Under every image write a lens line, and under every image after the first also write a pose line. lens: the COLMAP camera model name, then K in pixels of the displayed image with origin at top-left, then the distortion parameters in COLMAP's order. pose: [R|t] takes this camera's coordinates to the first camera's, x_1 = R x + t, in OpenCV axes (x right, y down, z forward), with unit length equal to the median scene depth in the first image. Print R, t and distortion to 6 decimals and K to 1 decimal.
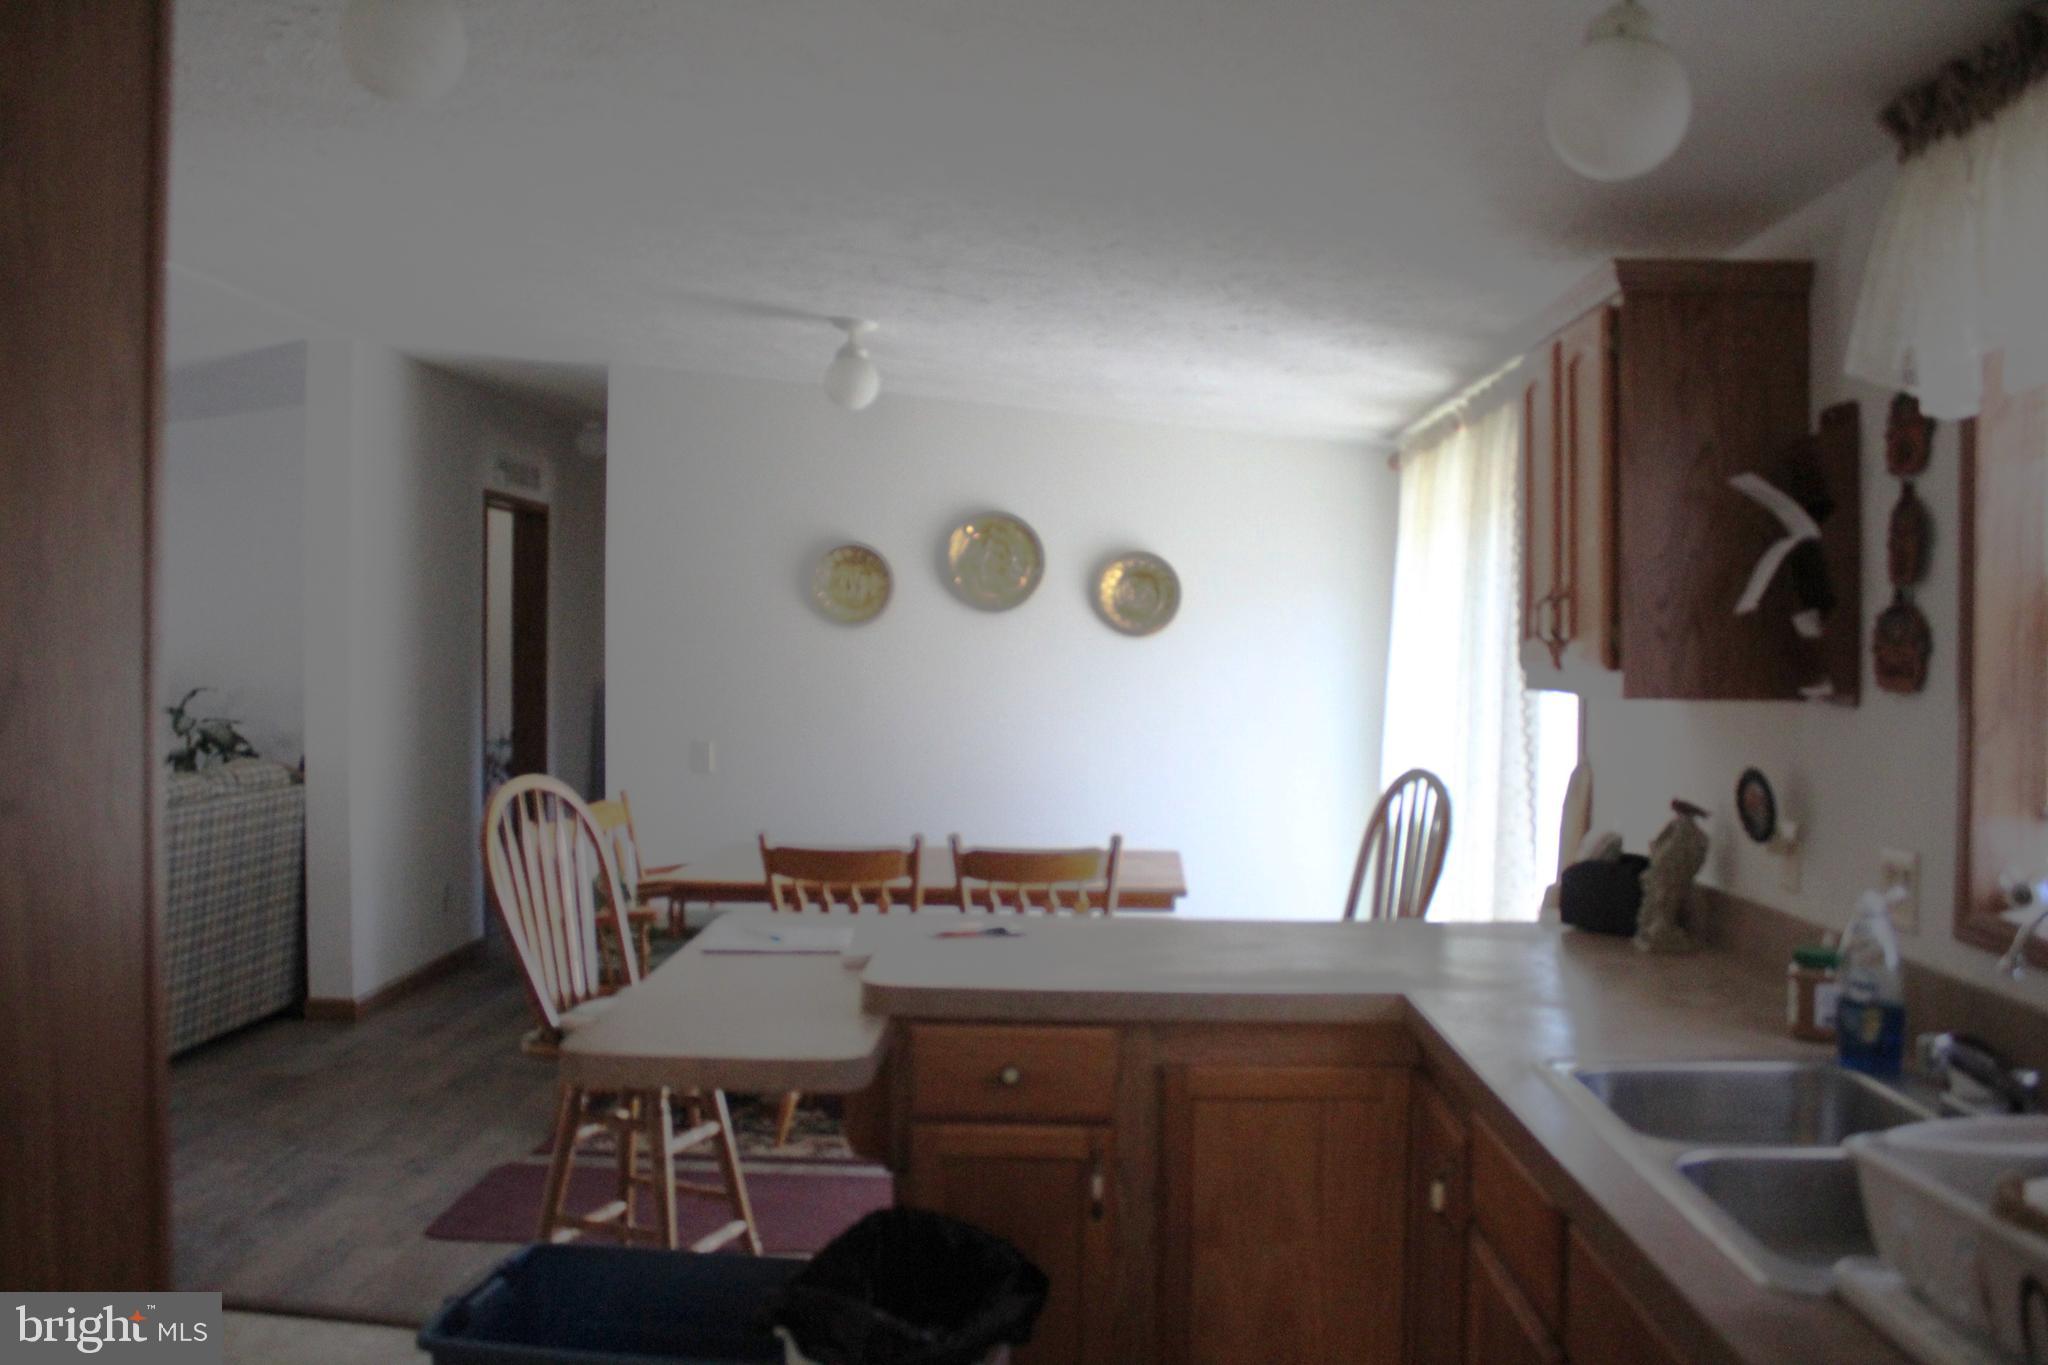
lens RADIAL K [[1876.2, 0, 1024.0], [0, 1876.2, 682.5], [0, 0, 1]] dist [-0.209977, 0.287734]
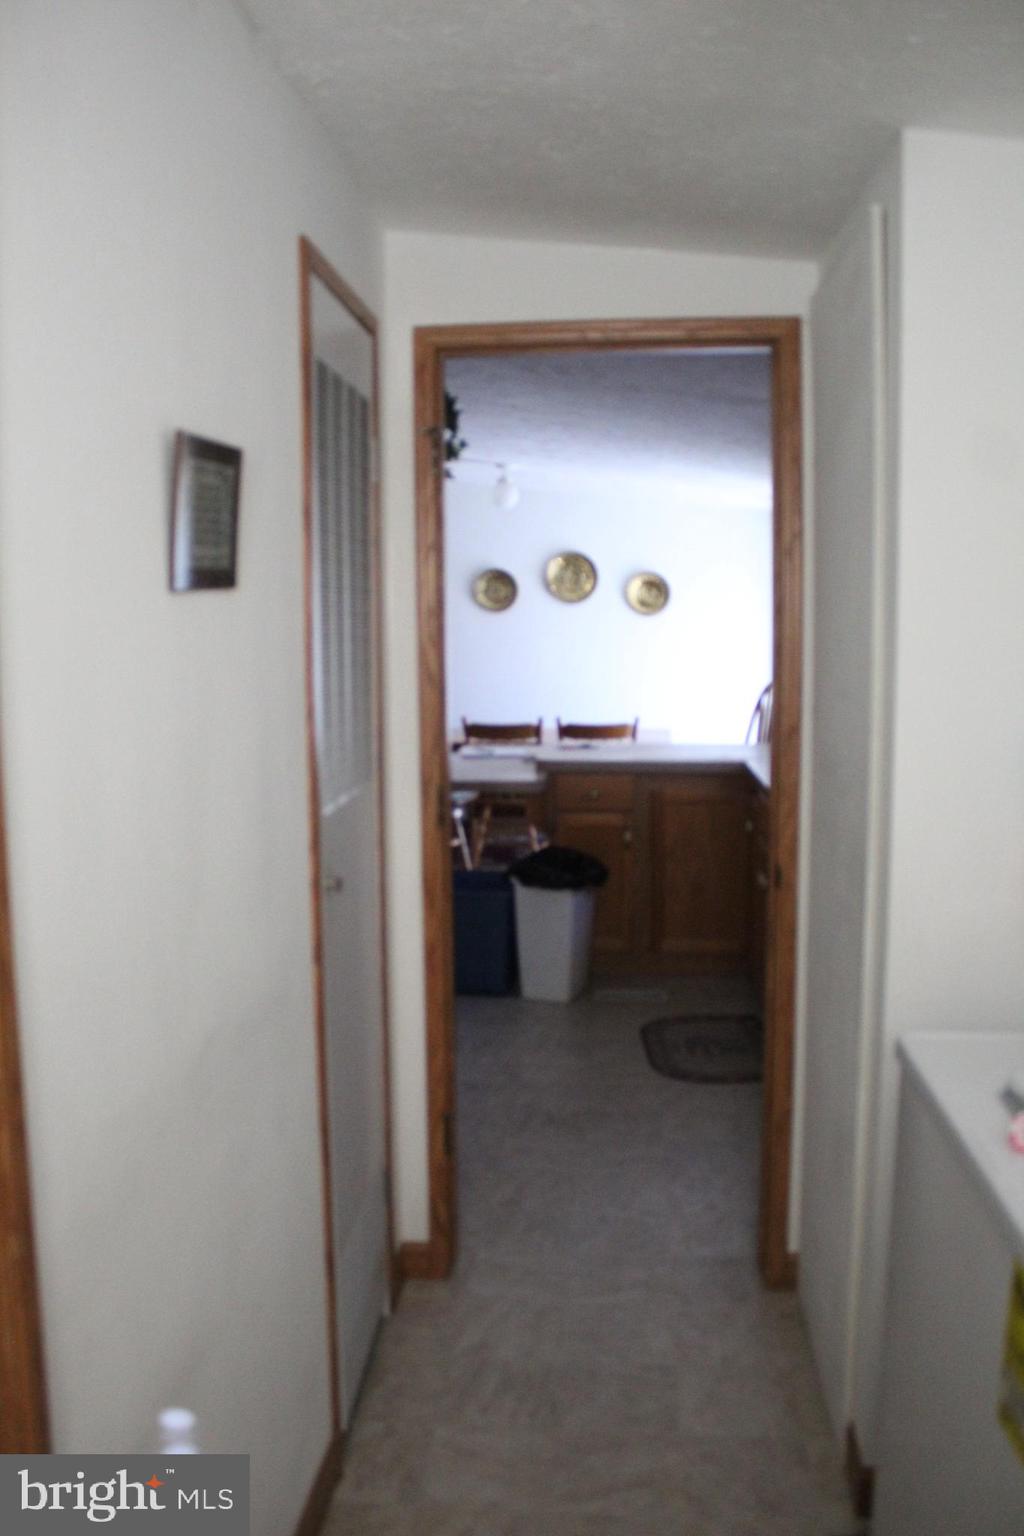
lens RADIAL K [[1407.2, 0, 466.4], [0, 1407.2, 767.1], [0, 0, 1]] dist [-0.209977, 0.287734]
pose [[0.996903, -0.005667, -0.078433, -0.016789], [0.012648, 0.995969, 0.088800, -0.002175], [0.077614, -0.089517, 0.992957, -0.528158]]
